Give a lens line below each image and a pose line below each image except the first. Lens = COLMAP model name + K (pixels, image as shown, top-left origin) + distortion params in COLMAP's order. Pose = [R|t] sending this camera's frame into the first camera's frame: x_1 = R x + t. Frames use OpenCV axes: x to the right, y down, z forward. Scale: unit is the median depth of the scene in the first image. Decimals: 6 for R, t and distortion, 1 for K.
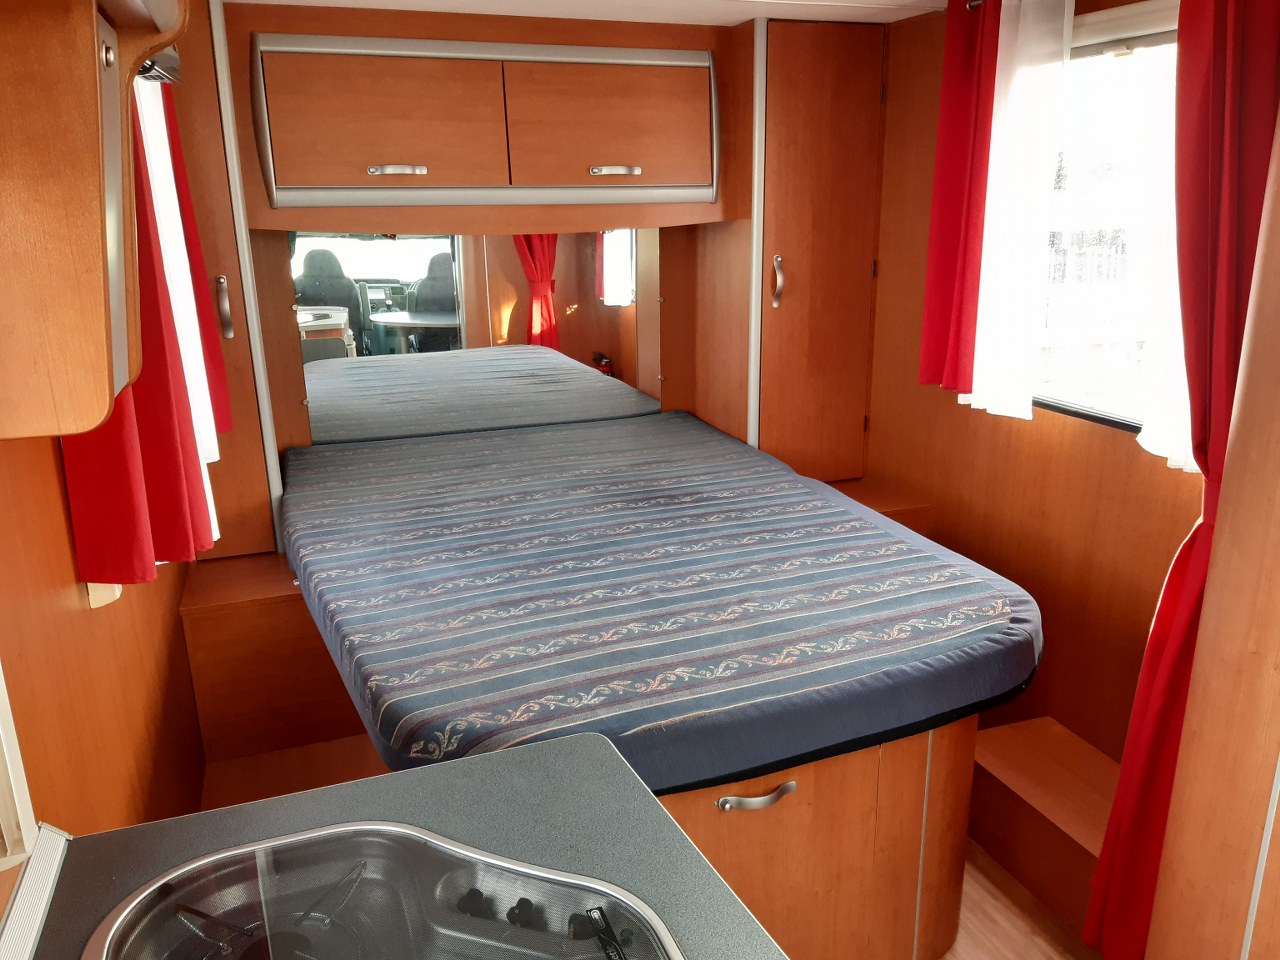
lens RADIAL K [[1004.0, 0, 643.8], [0, 1004.0, 480.6], [0, 0, 1]] dist [0.057066, -0.105176]
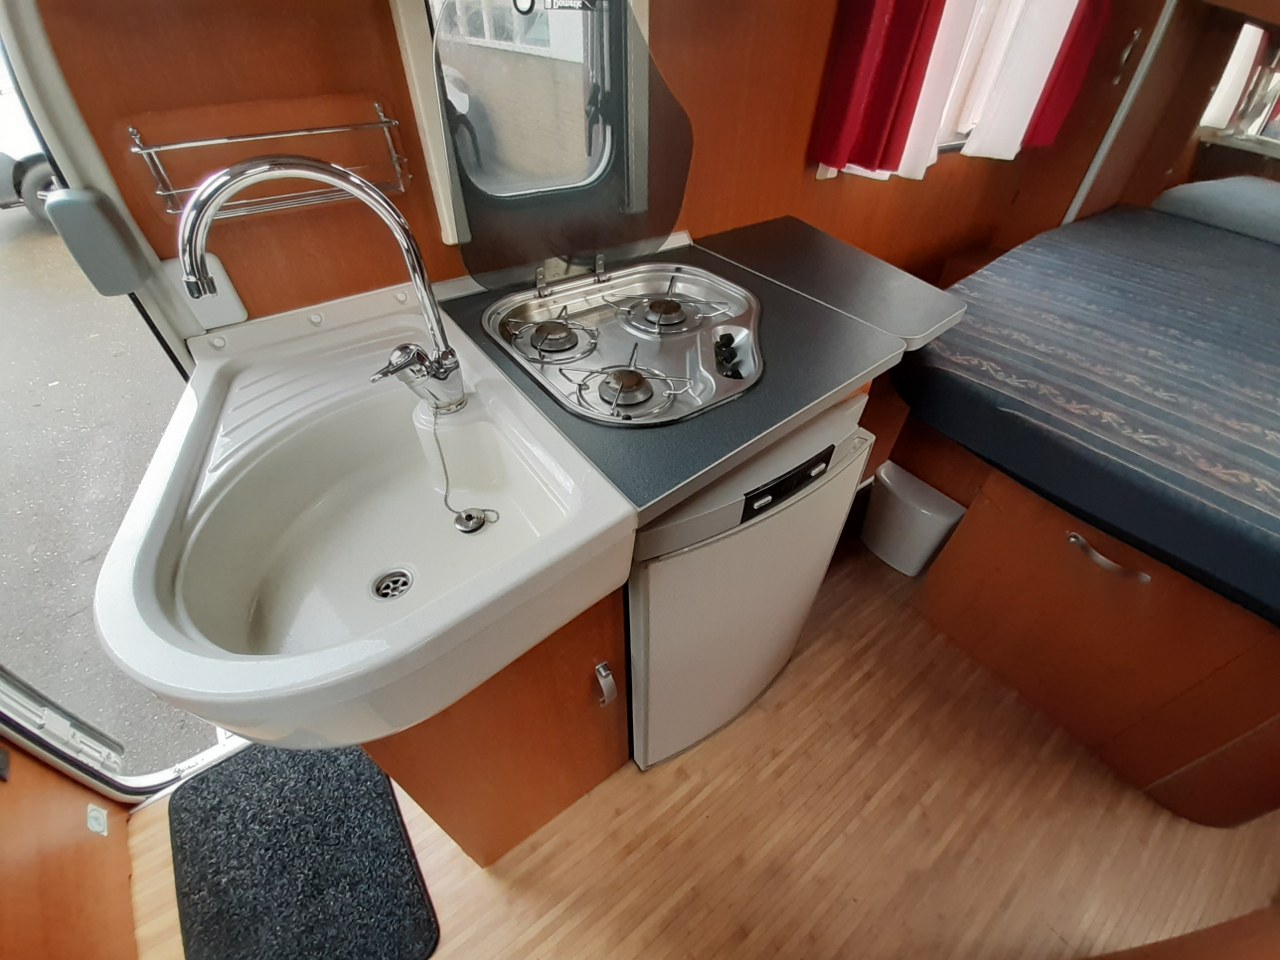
lens RADIAL K [[512.8, 0, 634.4], [0, 512.8, 491.6], [0, 0, 1]] dist [-0.007158, -0.003901]
pose [[0.286286, 0.685591, -0.669332, 0.307722], [-0.302961, 0.727502, 0.615593, 0.057335], [0.908986, 0.026546, 0.415981, 0.255886]]
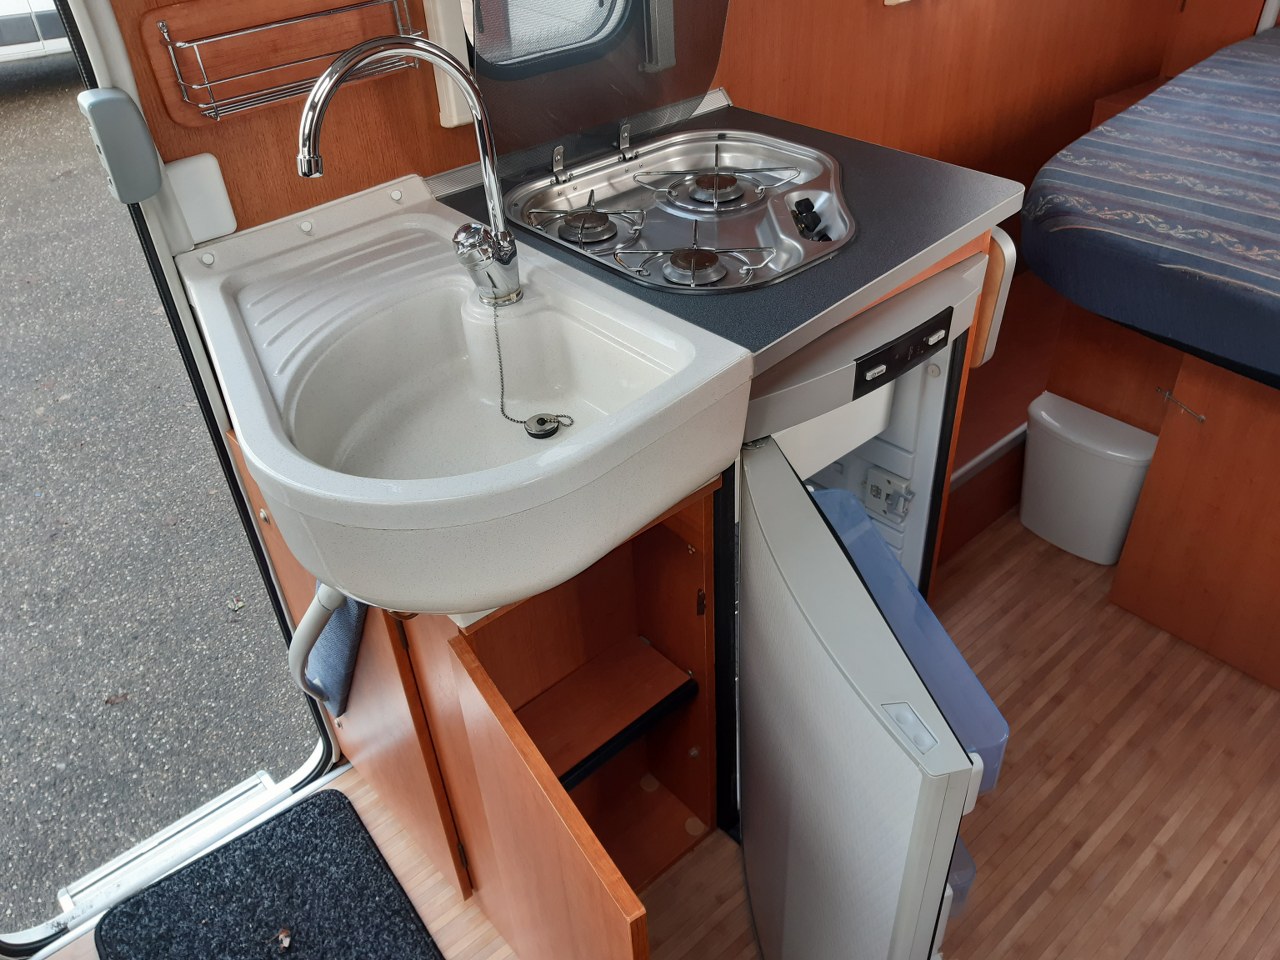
lens RADIAL K [[1004.0, 0, 601.1], [0, 1004.0, 516.1], [0, 0, 1]] dist [0.057066, -0.105176]
pose [[0.358494, 0.584604, -0.727819, 0.558204], [-0.229331, 0.810899, 0.538377, 0.035748], [0.904925, -0.026094, 0.424770, 0.055619]]
